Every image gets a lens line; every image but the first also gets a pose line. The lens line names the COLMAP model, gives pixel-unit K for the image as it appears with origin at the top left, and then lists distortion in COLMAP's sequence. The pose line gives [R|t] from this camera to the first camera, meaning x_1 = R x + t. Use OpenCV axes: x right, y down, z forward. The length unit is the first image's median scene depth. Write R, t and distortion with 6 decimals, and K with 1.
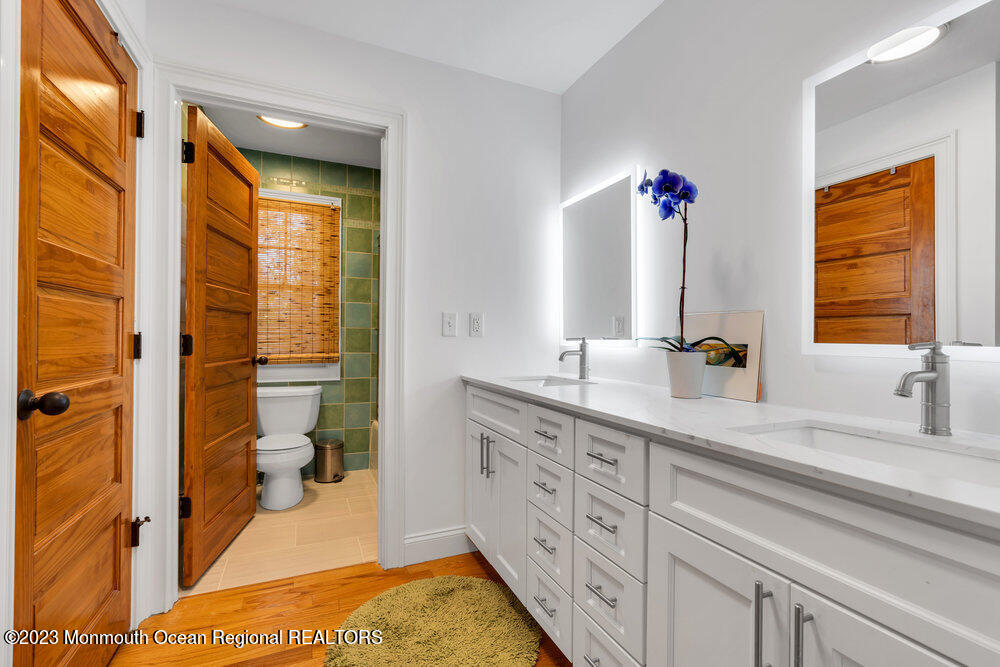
lens RADIAL K [[451.0, 0, 500.0], [0, 451.0, 333.5], [0, 0, 1]] dist [-0.005142, -0.000073]
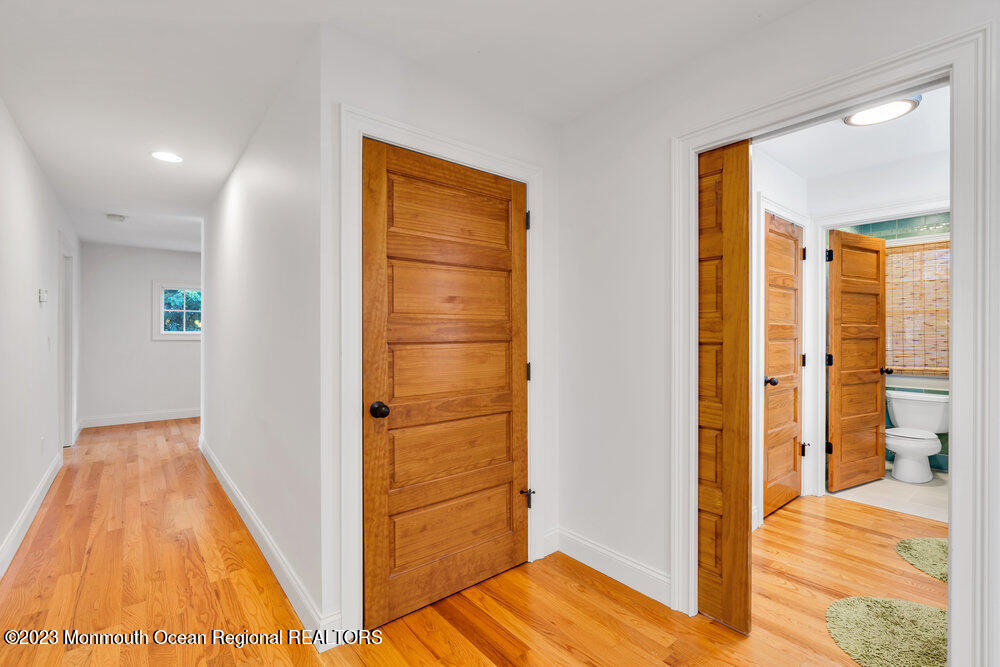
lens RADIAL K [[451.0, 0, 500.0], [0, 451.0, 333.5], [0, 0, 1]] dist [-0.005142, -0.000073]
pose [[0.275966, -0.004658, -0.961156, 0.693150], [0.002940, 0.999988, -0.004002, -0.078372], [0.961163, -0.001721, 0.275976, -0.796213]]
